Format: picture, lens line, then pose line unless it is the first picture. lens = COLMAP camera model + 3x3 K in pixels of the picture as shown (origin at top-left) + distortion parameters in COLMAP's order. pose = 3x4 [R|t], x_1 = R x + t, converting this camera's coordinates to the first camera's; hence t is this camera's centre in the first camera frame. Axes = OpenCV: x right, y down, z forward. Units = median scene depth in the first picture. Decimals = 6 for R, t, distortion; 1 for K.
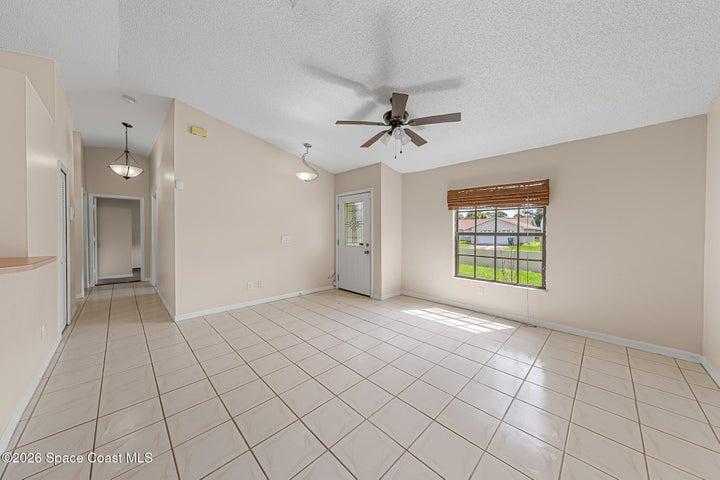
lens RADIAL K [[237.4, 0, 354.3], [0, 237.4, 236.9], [0, 0, 1]] dist [0.001591, -0.000536]
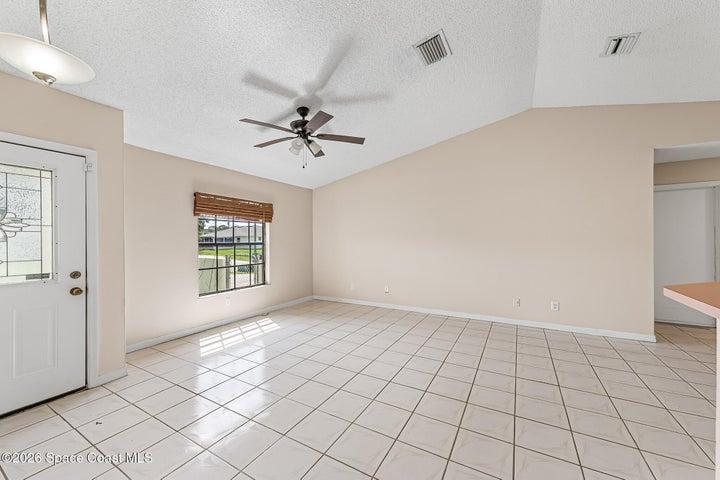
lens RADIAL K [[267.9, 0, 361.2], [0, 267.9, 239.1], [0, 0, 1]] dist [-0.000560, -0.000406]
pose [[-0.272064, 0.004690, 0.962268, -0.701026], [0.032915, 0.999448, 0.004435, -0.020267], [-0.961716, 0.032879, -0.272068, 0.774023]]
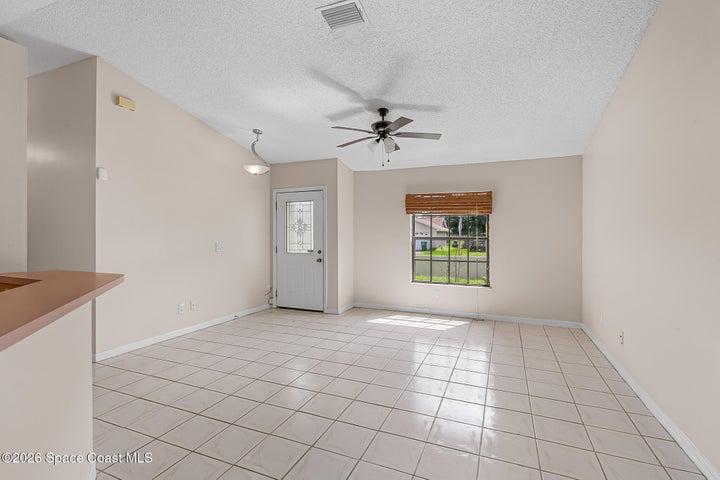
lens RADIAL K [[338.4, 0, 355.5], [0, 338.4, 238.6], [0, 0, 1]] dist [-0.011675, 0.000511]
pose [[0.922764, -0.005612, 0.385325, -0.368438], [0.009549, 0.999920, -0.008305, -0.003259], [-0.385248, 0.011343, 0.922743, -0.225531]]
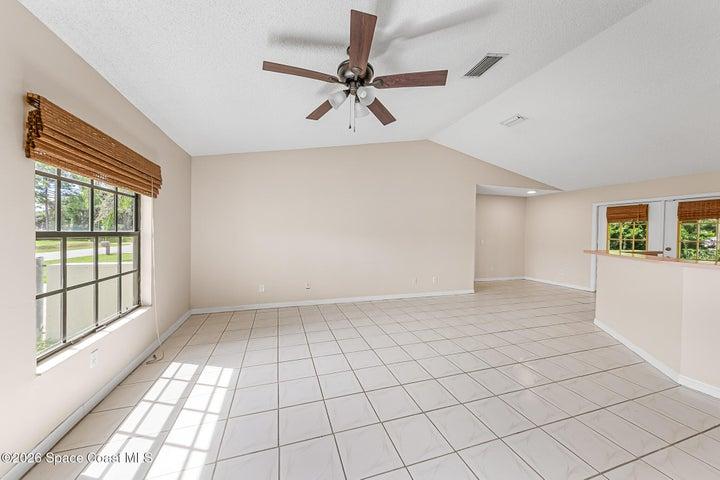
lens RADIAL K [[237.4, 0, 342.9], [0, 237.4, 236.8], [0, 0, 1]] dist [0.001591, -0.000536]
pose [[-0.881636, -0.018572, 0.471565, -0.101953], [-0.001416, 0.999325, 0.036710, -0.026489], [-0.471928, 0.031697, -0.881067, 1.188505]]
